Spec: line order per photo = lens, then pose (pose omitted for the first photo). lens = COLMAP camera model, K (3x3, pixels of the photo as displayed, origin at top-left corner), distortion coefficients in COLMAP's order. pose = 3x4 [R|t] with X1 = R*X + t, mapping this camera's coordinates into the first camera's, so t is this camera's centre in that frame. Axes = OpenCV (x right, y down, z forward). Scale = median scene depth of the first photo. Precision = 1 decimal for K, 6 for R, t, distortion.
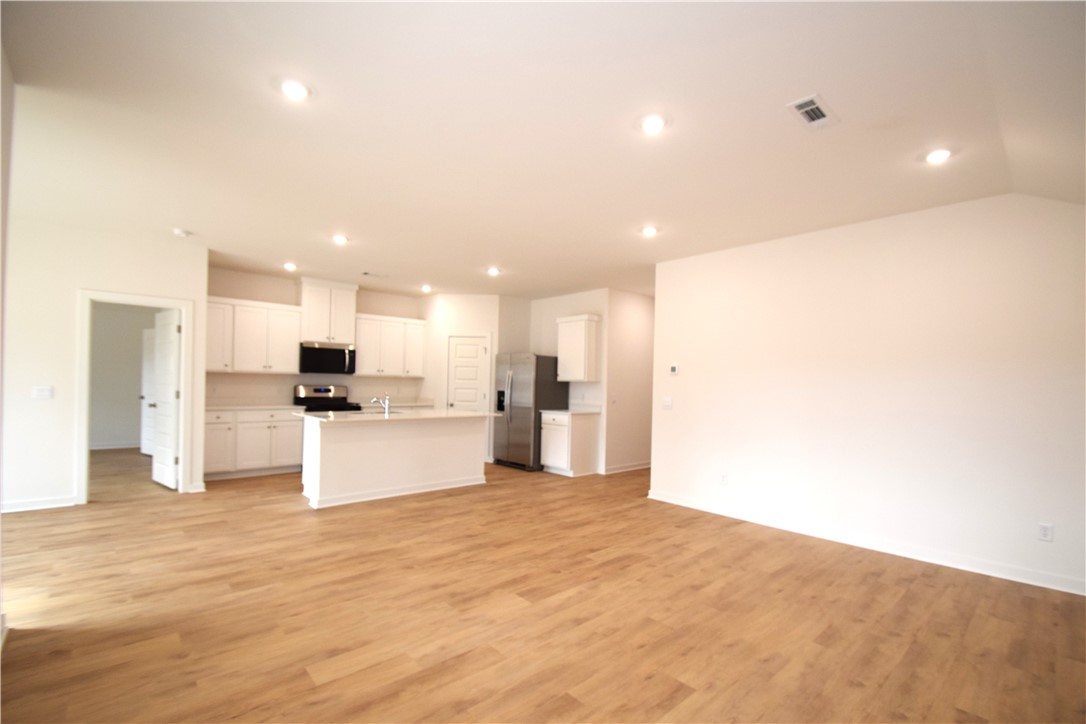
lens RADIAL K [[478.5, 0, 541.4], [0, 478.5, 383.4], [0, 0, 1]] dist [0.007718, -0.013915]
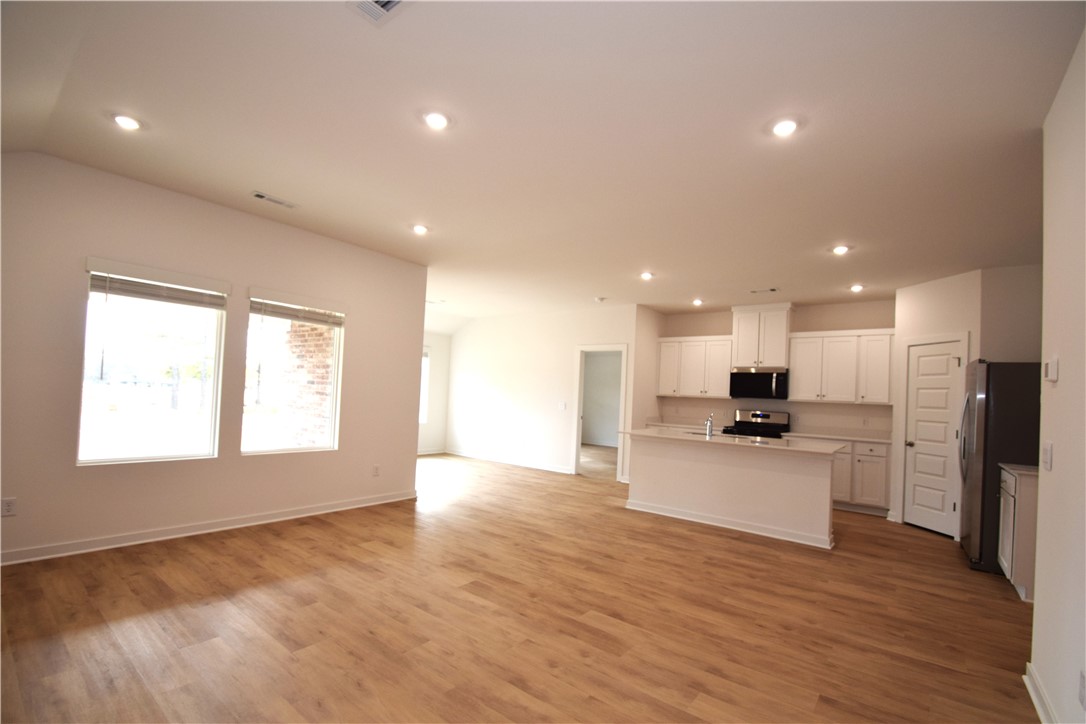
lens RADIAL K [[478.5, 0, 541.4], [0, 478.5, 383.4], [0, 0, 1]] dist [0.007718, -0.013915]
pose [[0.169266, -0.037994, -0.984838, 0.578297], [-0.043439, 0.997998, -0.045967, 0.017188], [0.984613, 0.050561, 0.167277, 0.509020]]
